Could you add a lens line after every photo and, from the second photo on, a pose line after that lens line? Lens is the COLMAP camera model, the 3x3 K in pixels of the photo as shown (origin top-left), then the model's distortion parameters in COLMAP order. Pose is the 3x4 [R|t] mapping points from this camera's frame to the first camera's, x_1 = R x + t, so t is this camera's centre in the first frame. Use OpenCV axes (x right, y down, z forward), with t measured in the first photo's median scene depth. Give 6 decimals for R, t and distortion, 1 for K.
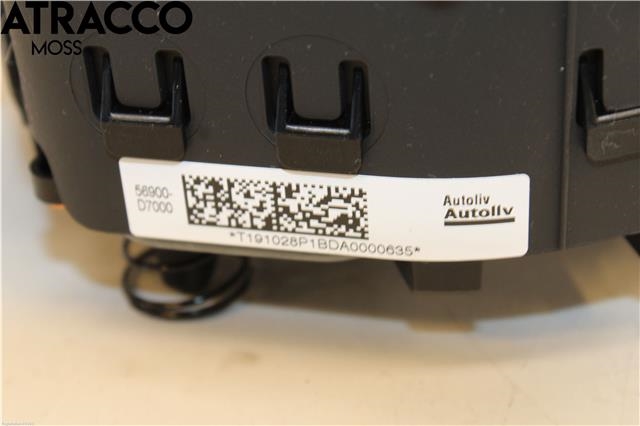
lens RADIAL K [[1525.7, 0, 320.7], [0, 1525.7, 214.0], [0, 0, 1]] dist [0.077638, 0.000000]
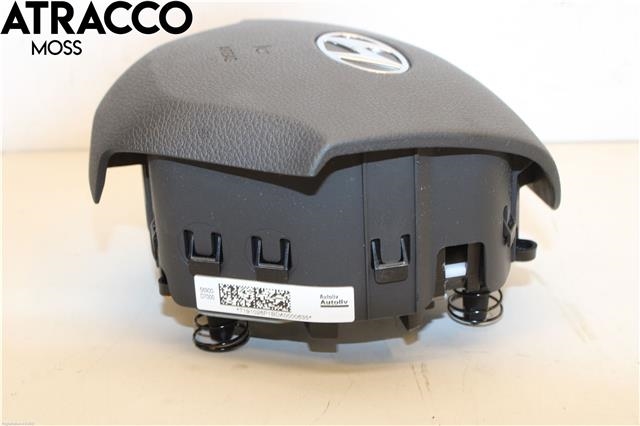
lens RADIAL K [[1101.1, 0, 320.2], [0, 1101.1, 211.9], [0, 0, 1]] dist [-0.001269, 0.000000]
pose [[0.998095, 0.045549, -0.041618, 0.145489], [-0.052421, 0.981779, -0.182654, 0.181017], [0.032539, 0.184488, 0.982296, -0.791877]]
